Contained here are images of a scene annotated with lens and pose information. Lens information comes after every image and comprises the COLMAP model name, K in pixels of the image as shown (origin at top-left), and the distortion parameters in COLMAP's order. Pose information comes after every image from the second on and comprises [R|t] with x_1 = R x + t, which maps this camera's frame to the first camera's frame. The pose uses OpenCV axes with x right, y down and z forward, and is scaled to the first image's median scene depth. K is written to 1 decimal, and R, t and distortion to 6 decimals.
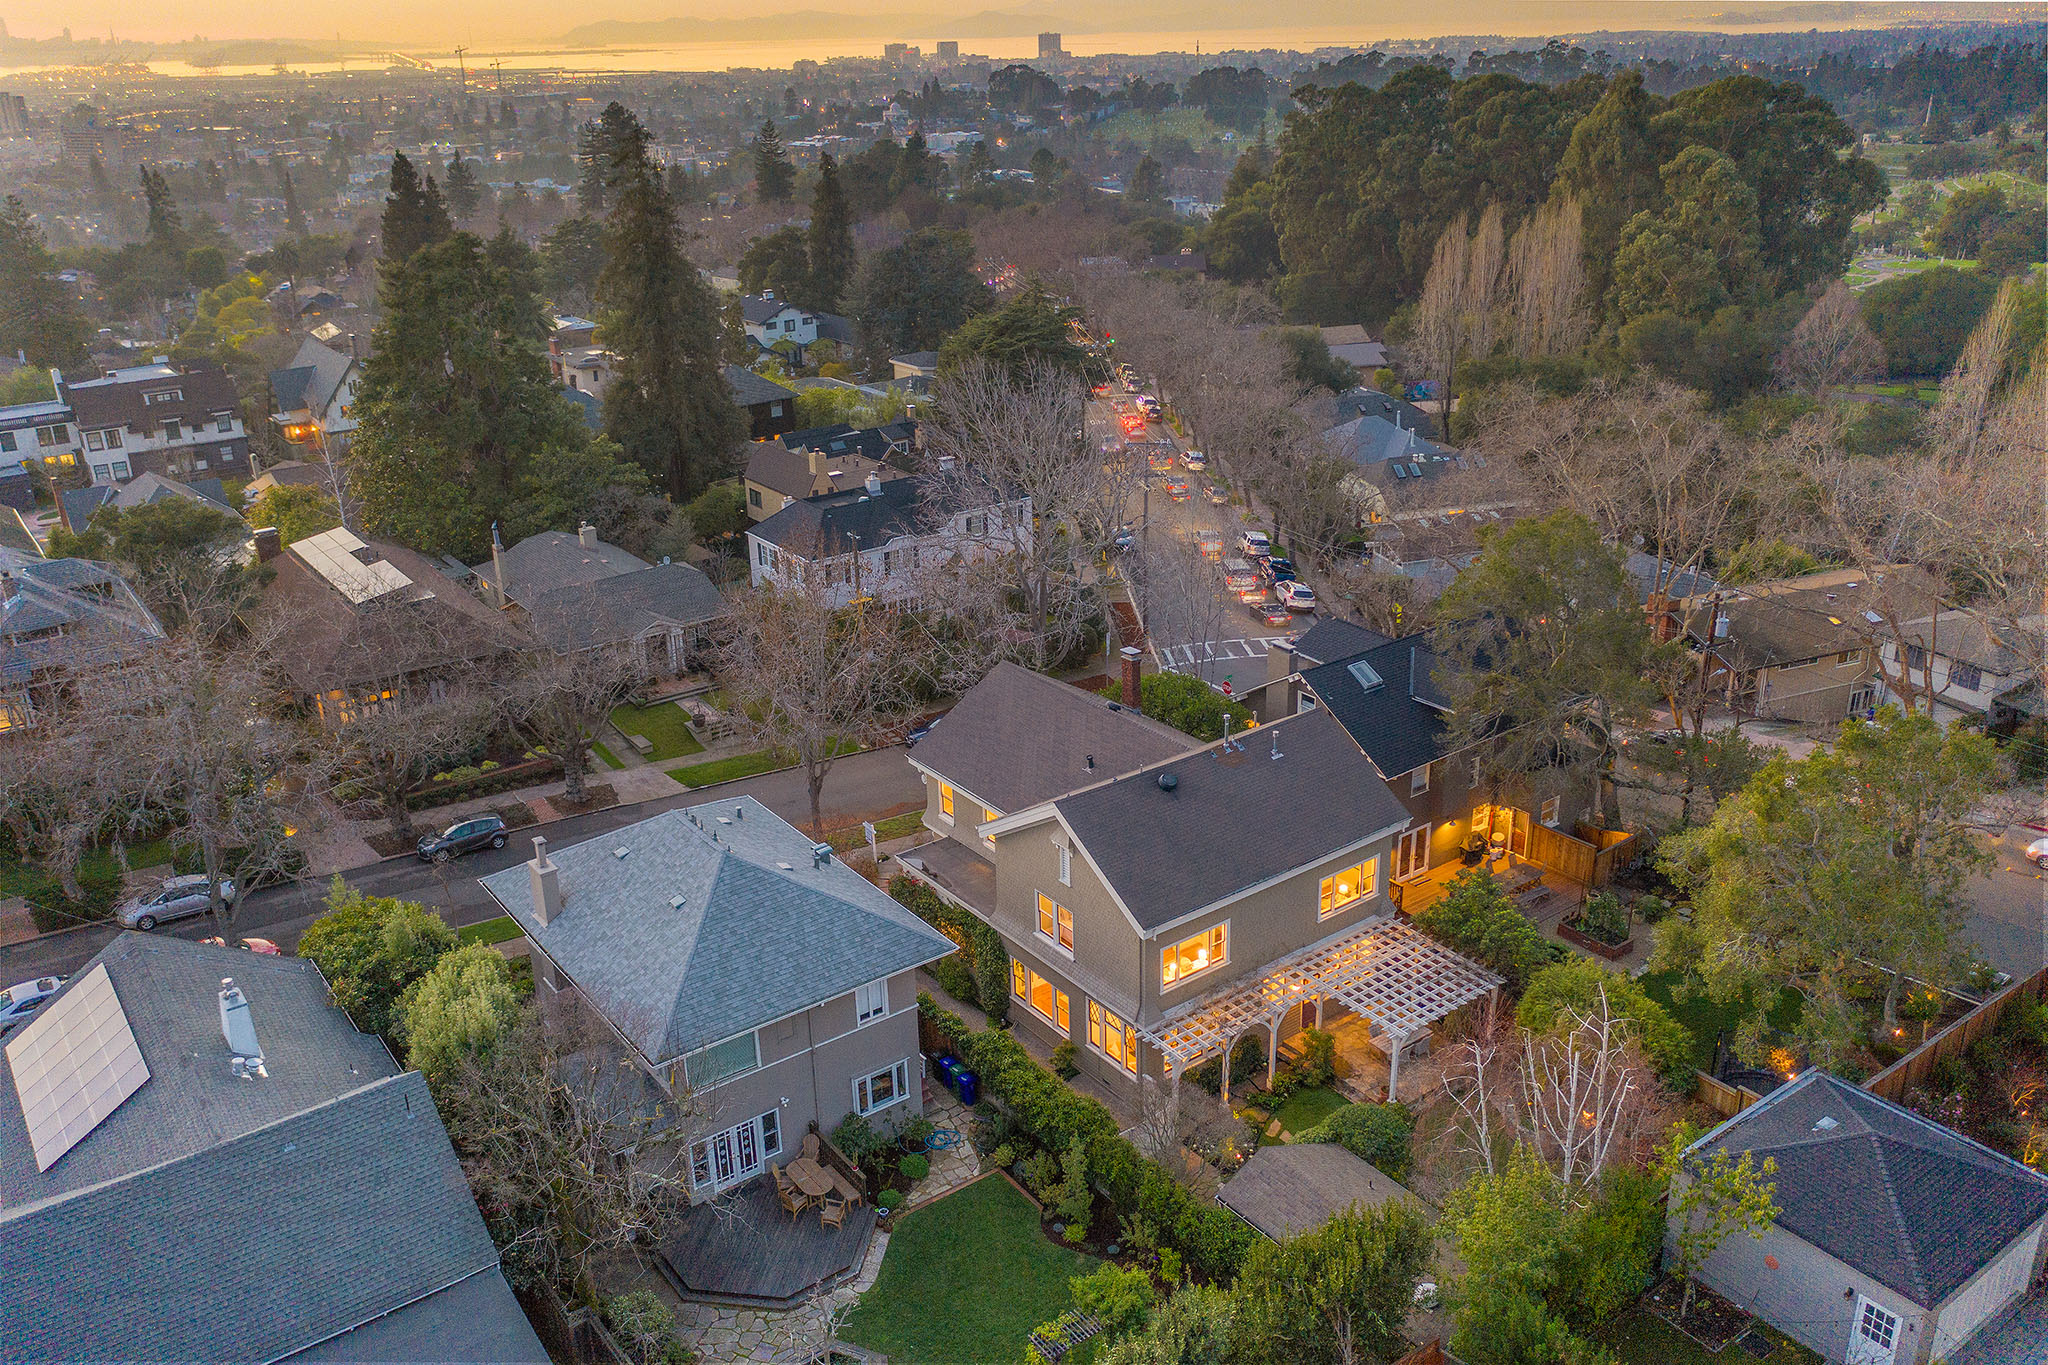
lens RADIAL K [[1666.0, 0, 1024.0], [0, 1666.0, 682.5], [0, 0, 1]] dist [-0.002283, 0.004544]
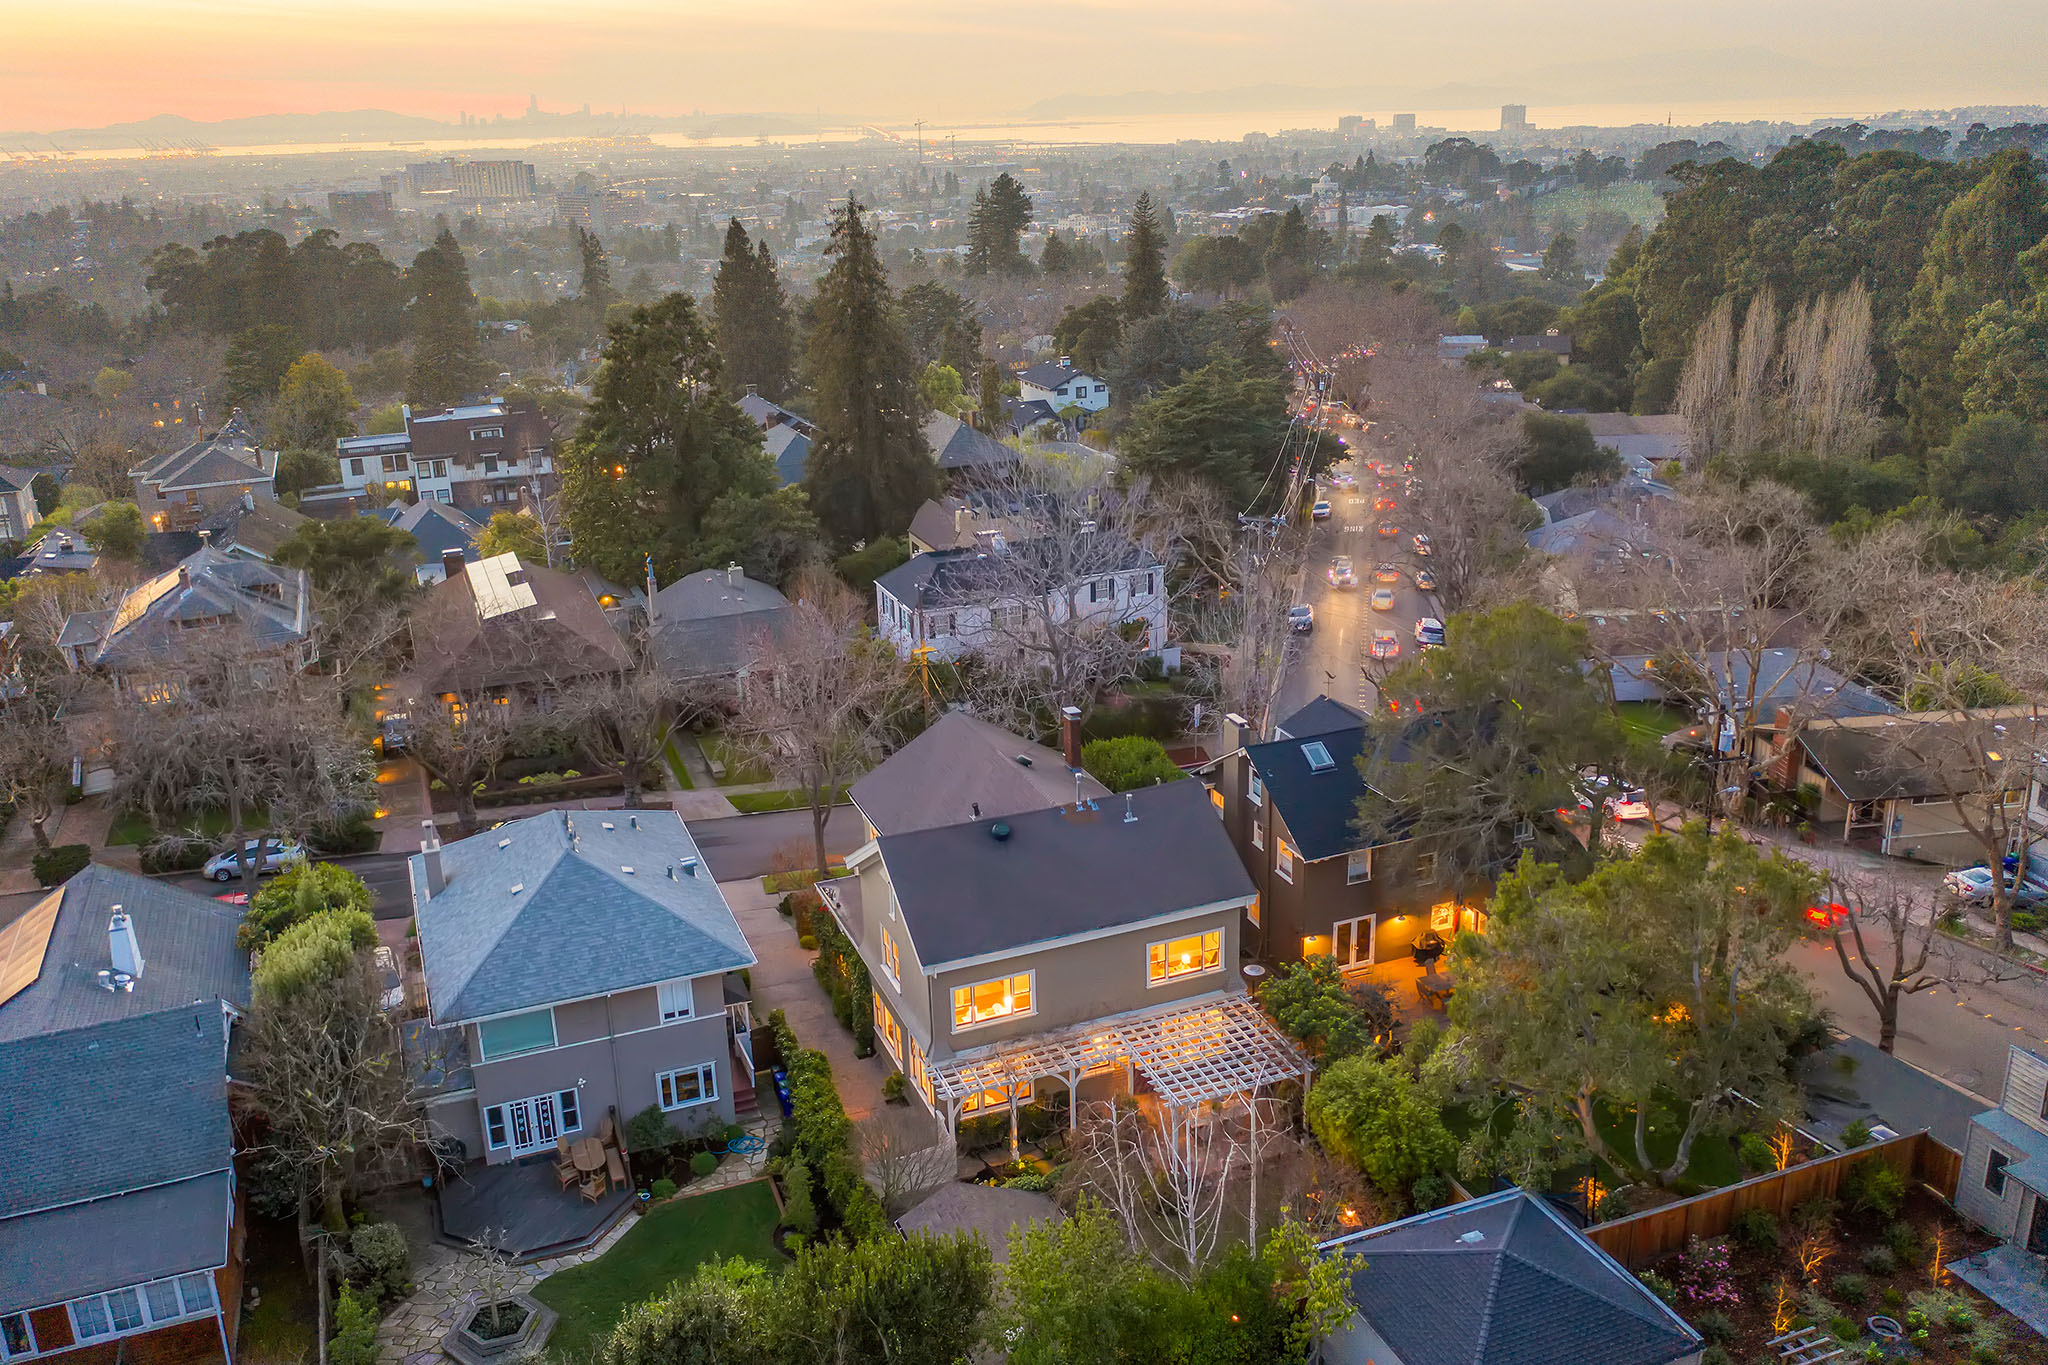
lens RADIAL K [[1709.2, 0, 1024.0], [0, 1709.2, 682.5], [0, 0, 1]] dist [-0.001437, -0.002555]
pose [[0.966964, 0.078695, -0.242463, 0.278662], [-0.089800, 0.995342, -0.035079, 0.003196], [0.238573, 0.055693, 0.969526, -0.020547]]
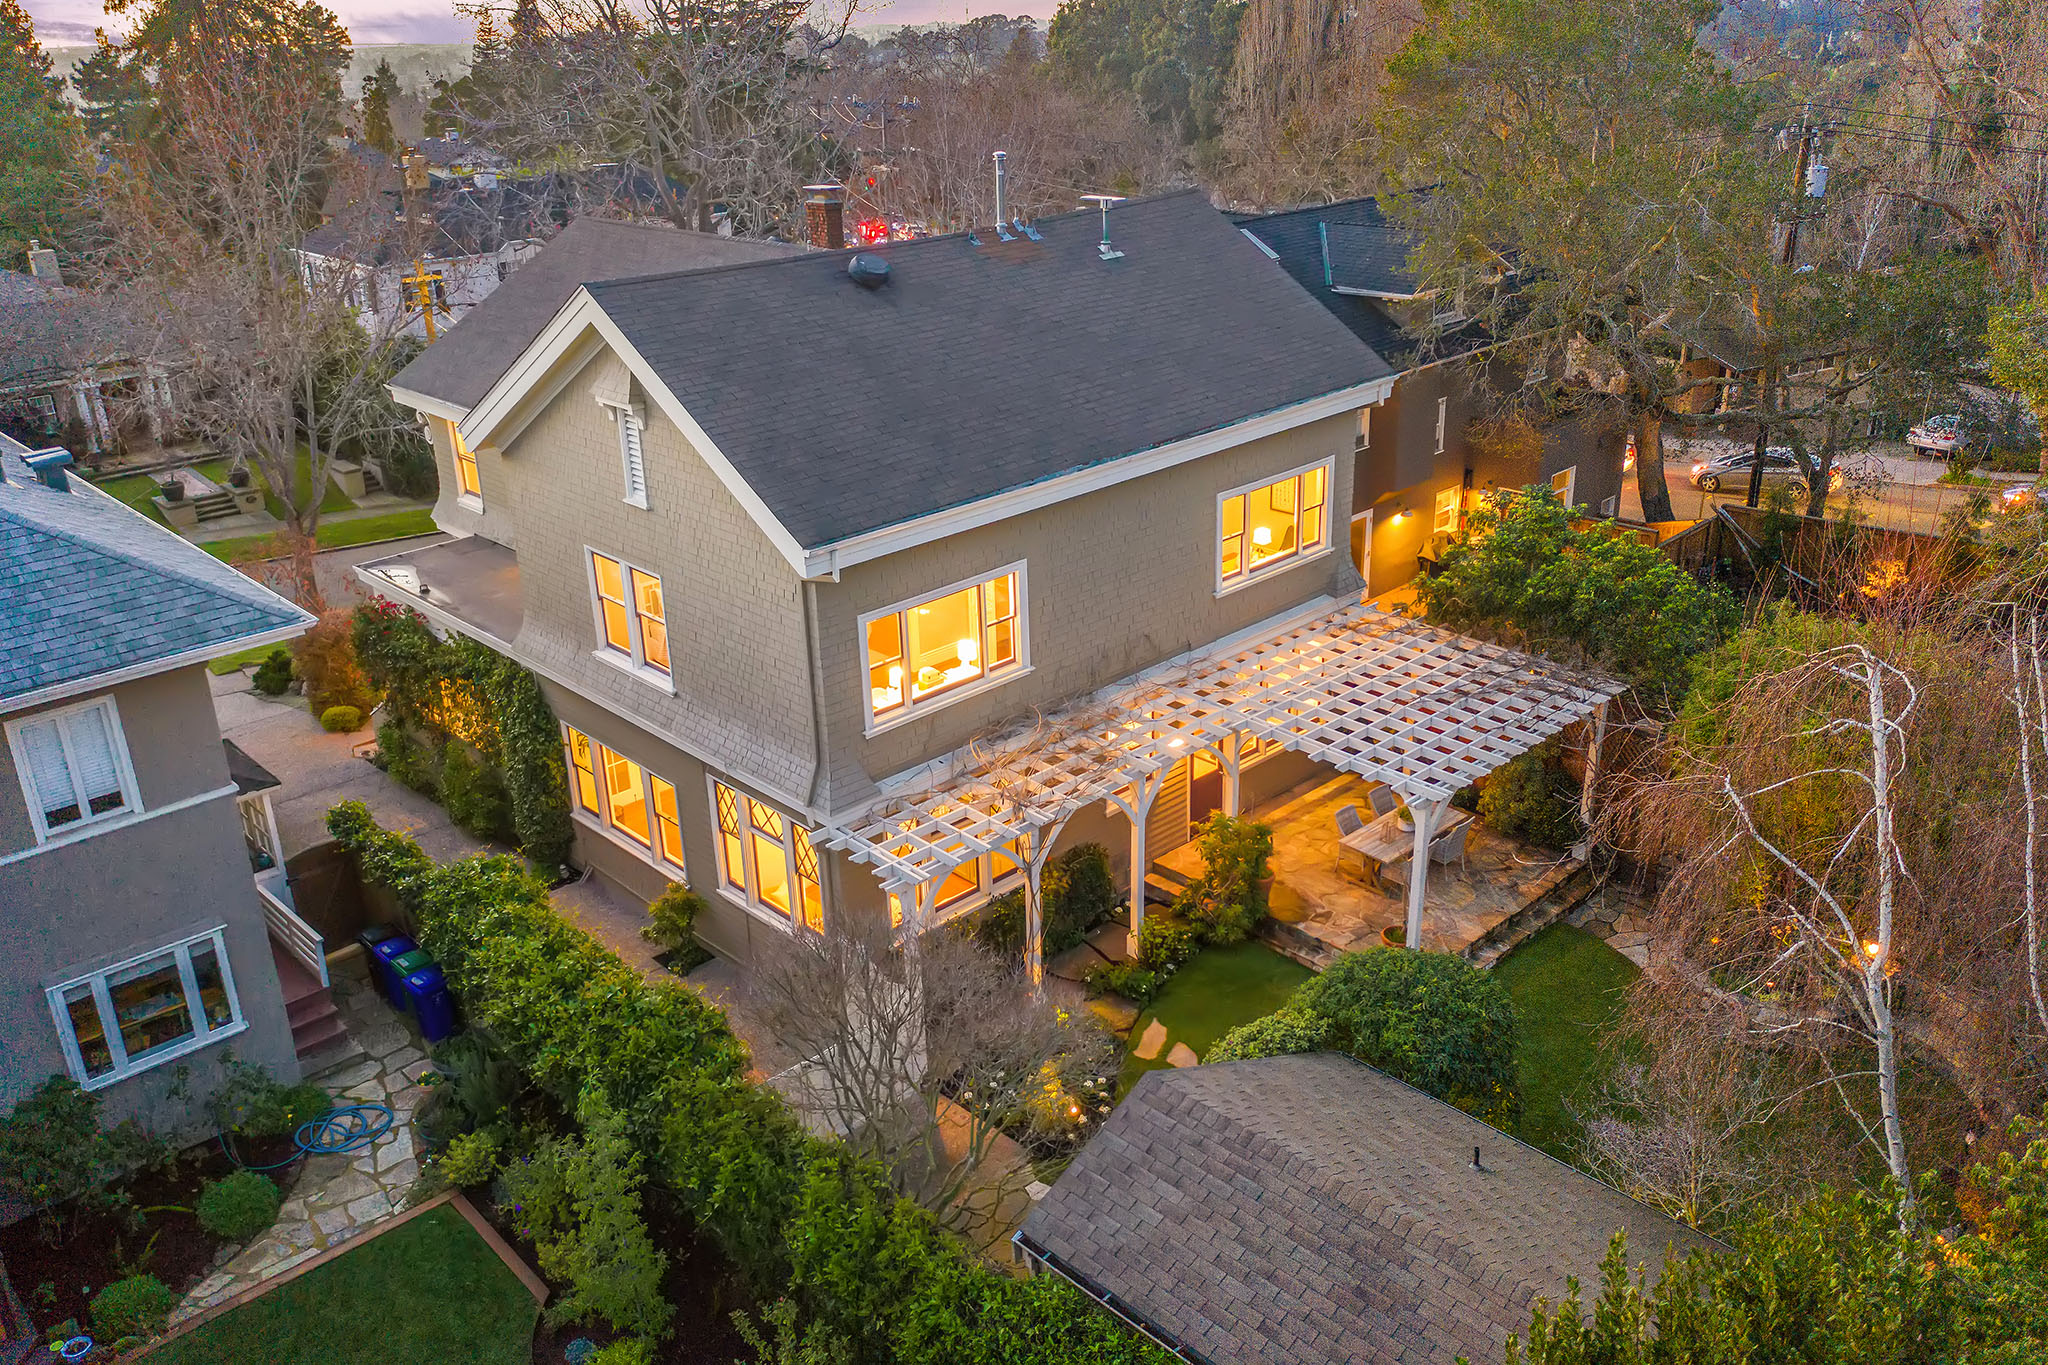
lens RADIAL K [[1660.5, 0, 1024.0], [0, 1660.5, 682.5], [0, 0, 1]] dist [-0.009750, -0.000212]
pose [[0.991781, -0.051076, 0.117307, 0.055792], [0.049675, 0.998655, 0.014839, 0.130101], [-0.117908, -0.008890, 0.992985, 0.450118]]
